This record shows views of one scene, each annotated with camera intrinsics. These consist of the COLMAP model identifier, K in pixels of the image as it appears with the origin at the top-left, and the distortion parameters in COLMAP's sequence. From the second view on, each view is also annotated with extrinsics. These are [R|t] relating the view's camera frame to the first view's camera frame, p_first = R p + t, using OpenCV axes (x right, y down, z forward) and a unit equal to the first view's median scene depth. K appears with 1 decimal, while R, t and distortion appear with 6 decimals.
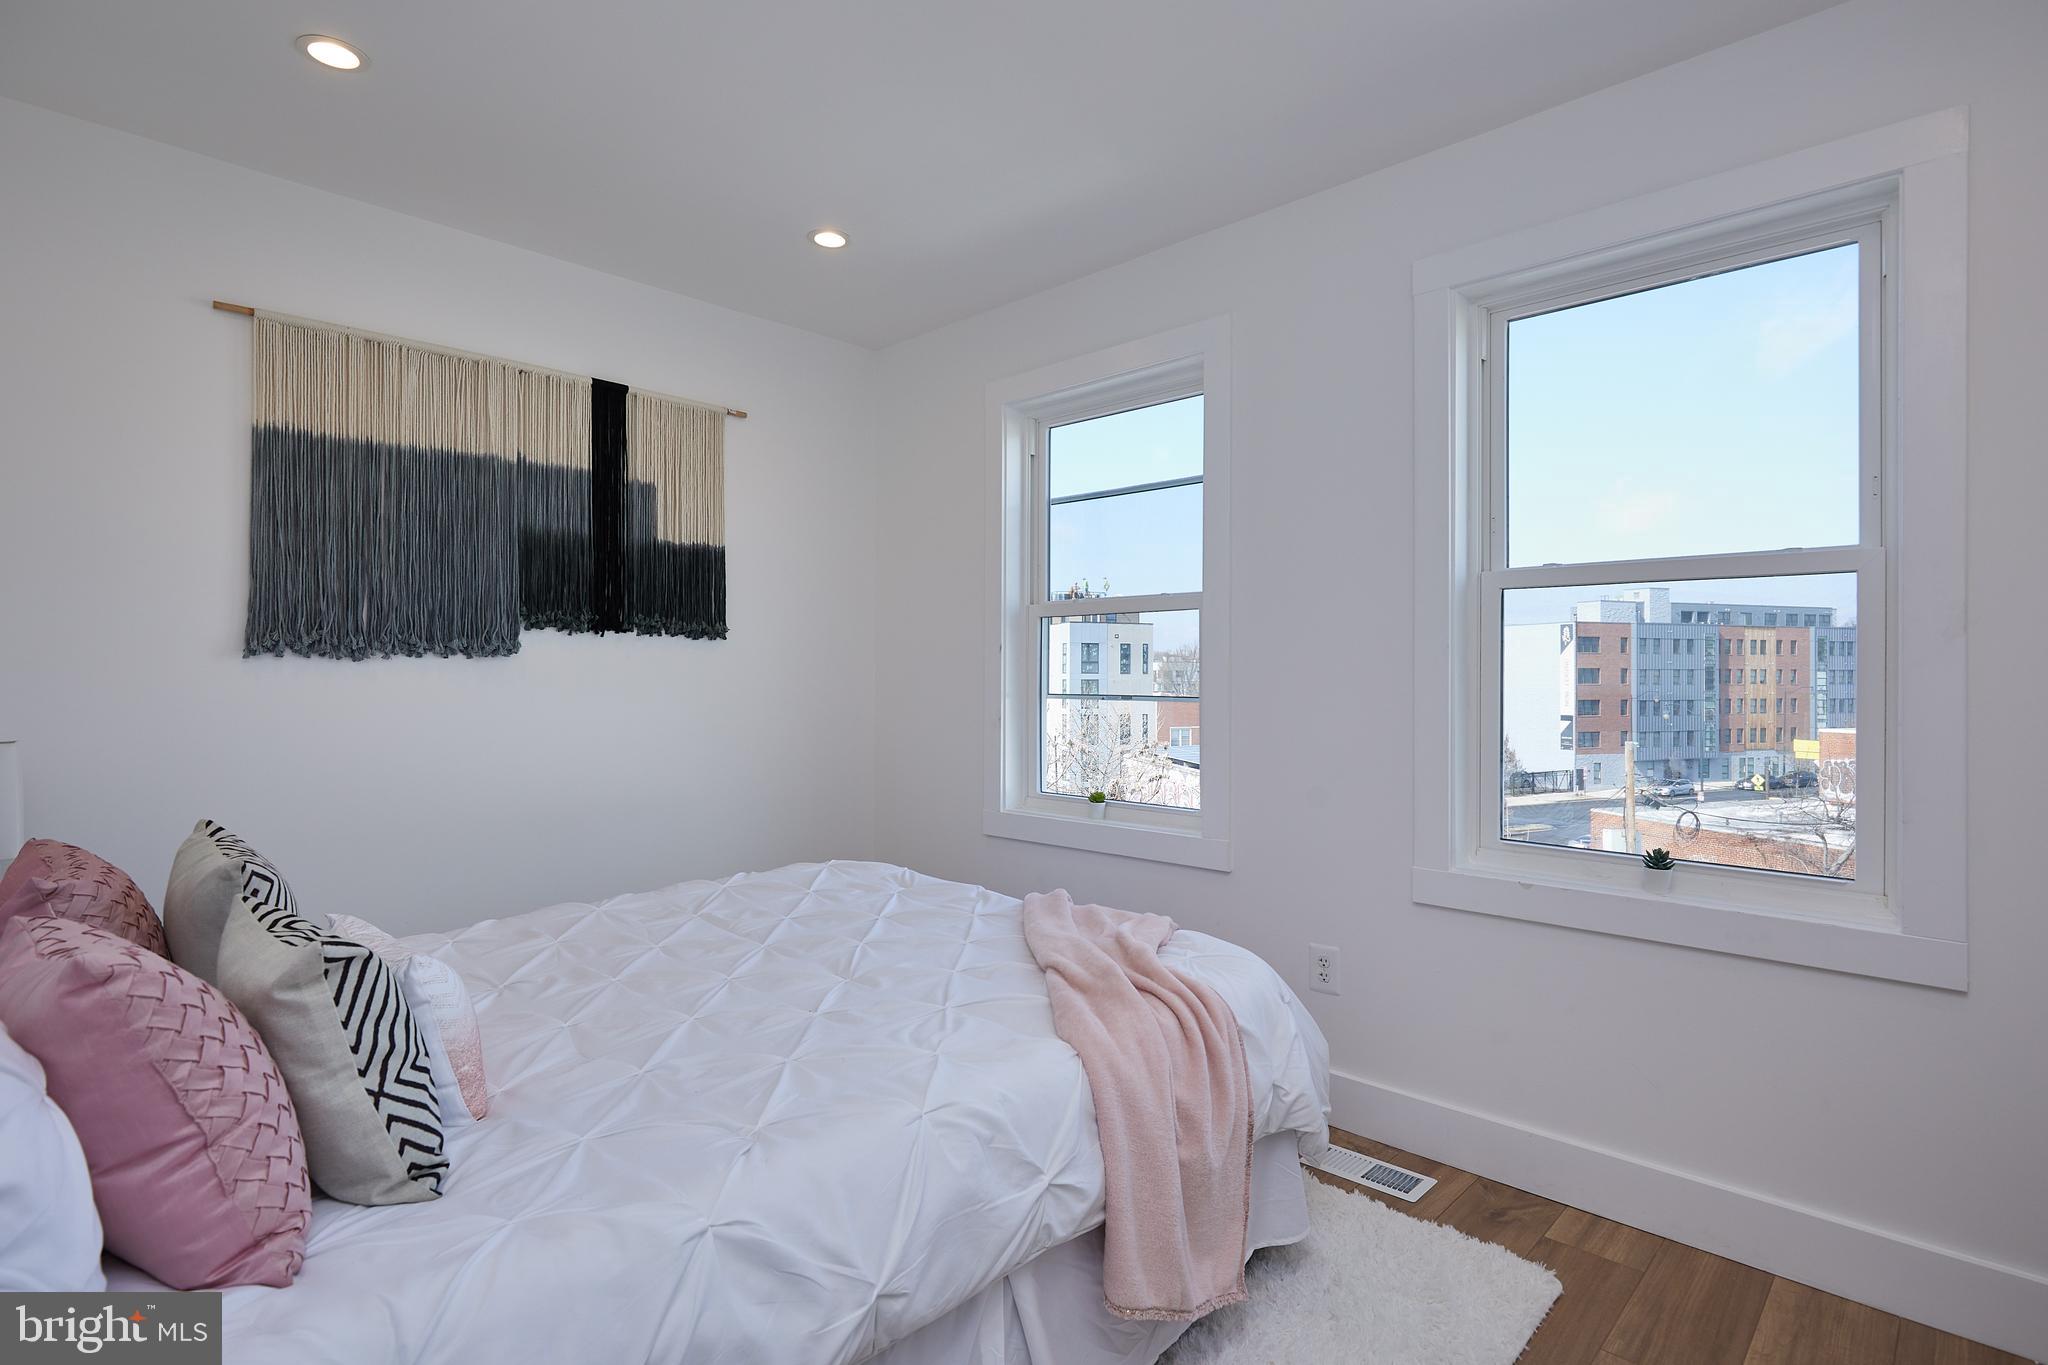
lens RADIAL K [[983.6, 0, 1053.7], [0, 983.6, 674.0], [0, 0, 1]] dist [0.006366, 0.000307]
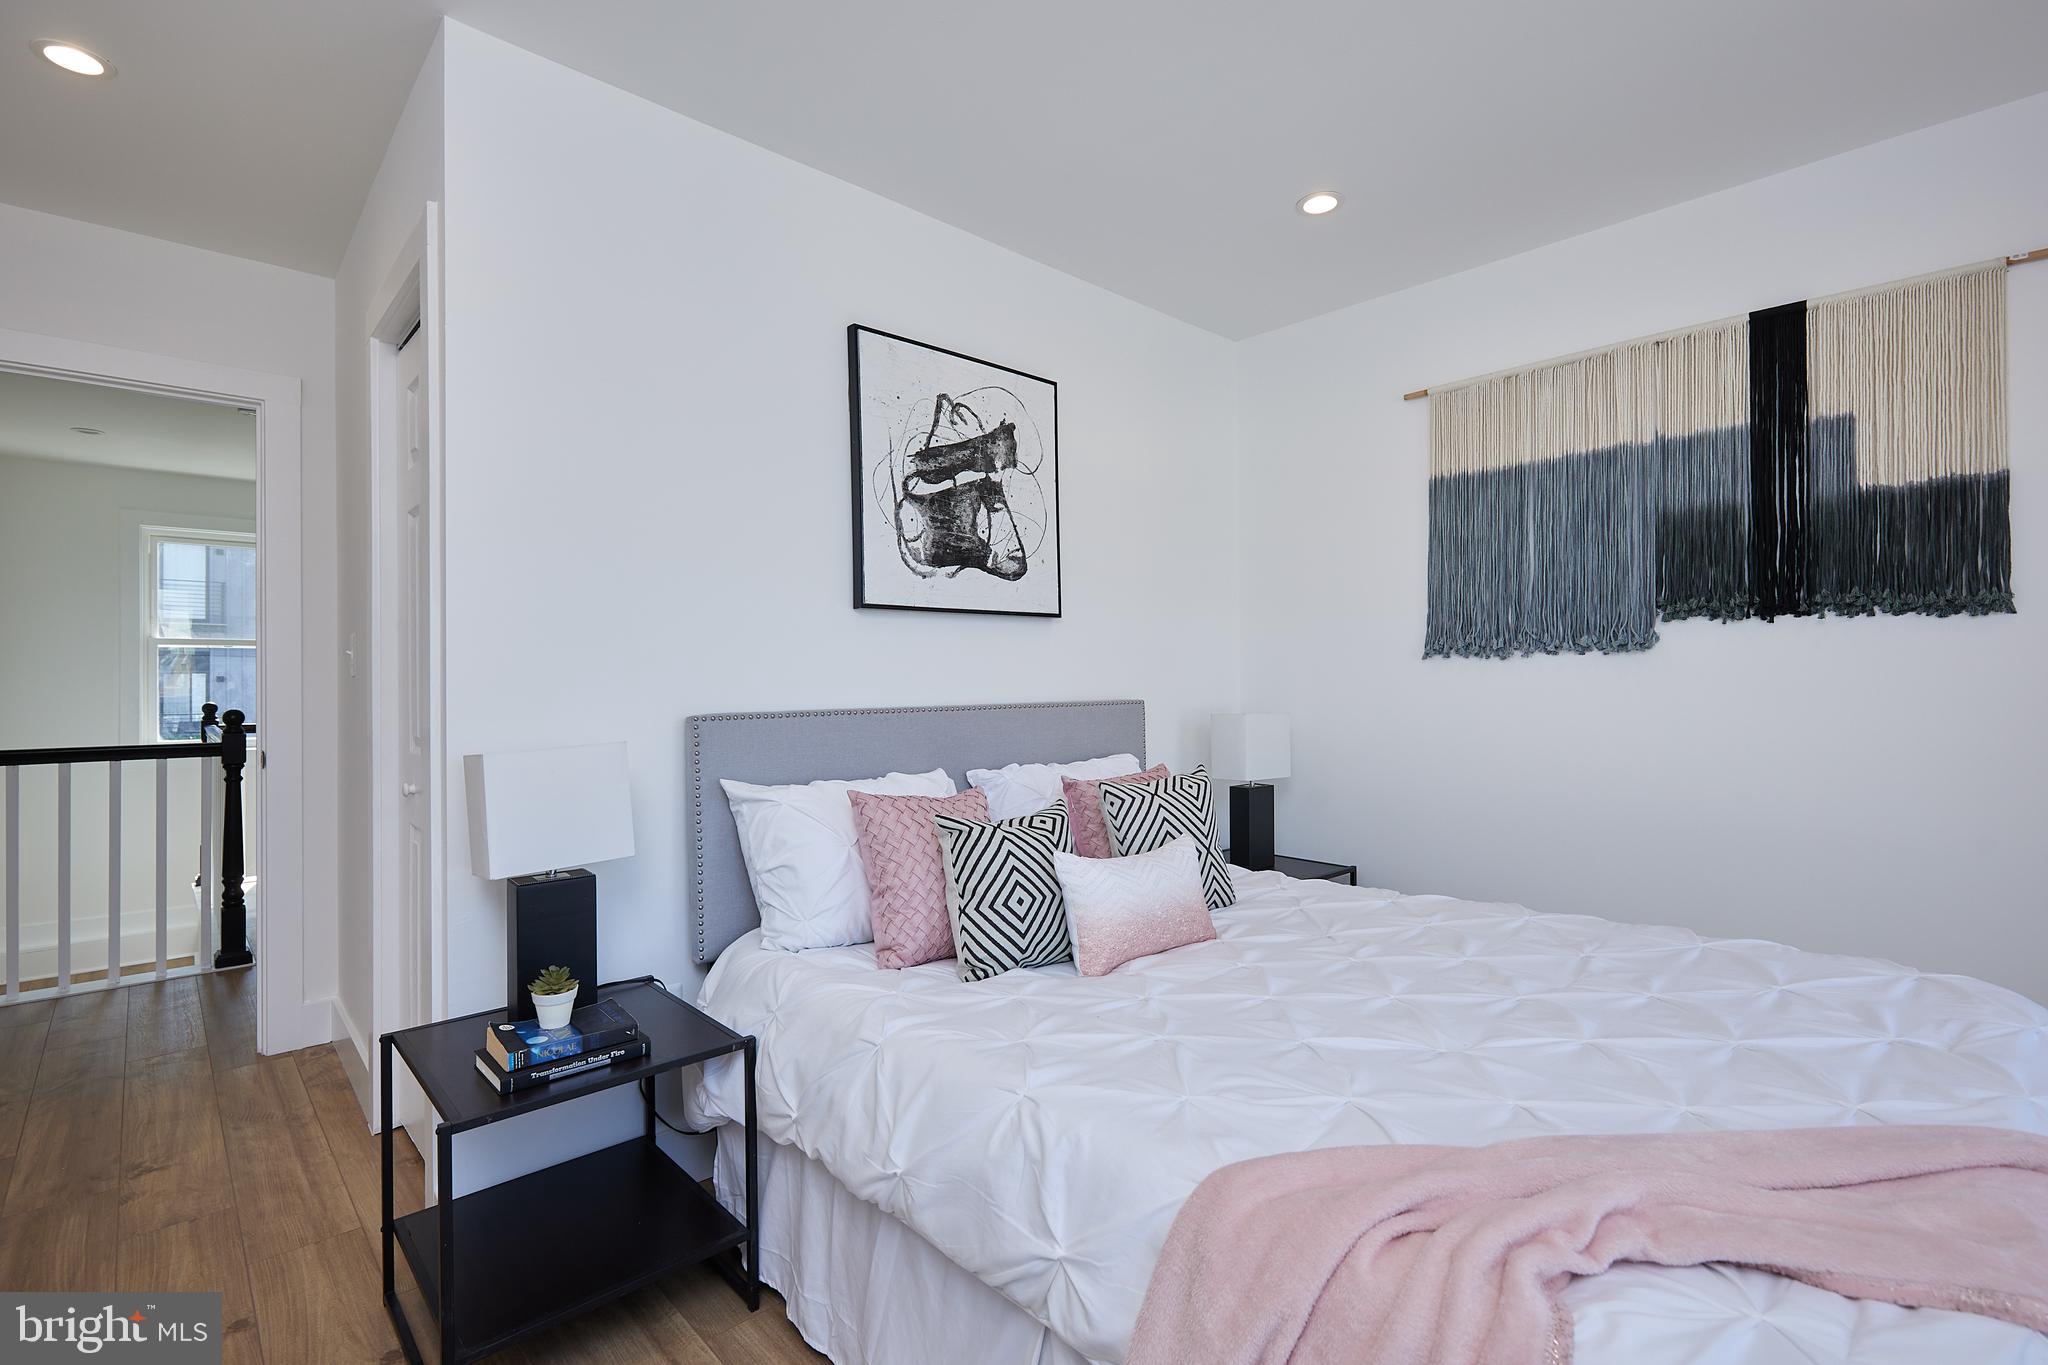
lens RADIAL K [[933.9, 0, 1037.3], [0, 933.9, 672.5], [0, 0, 1]] dist [-0.000659, 0.000350]
pose [[-0.048272, -0.004311, -0.998825, 0.371634], [0.004948, 0.999977, -0.004555, 0.003963], [0.998822, -0.005162, -0.048250, 0.466290]]
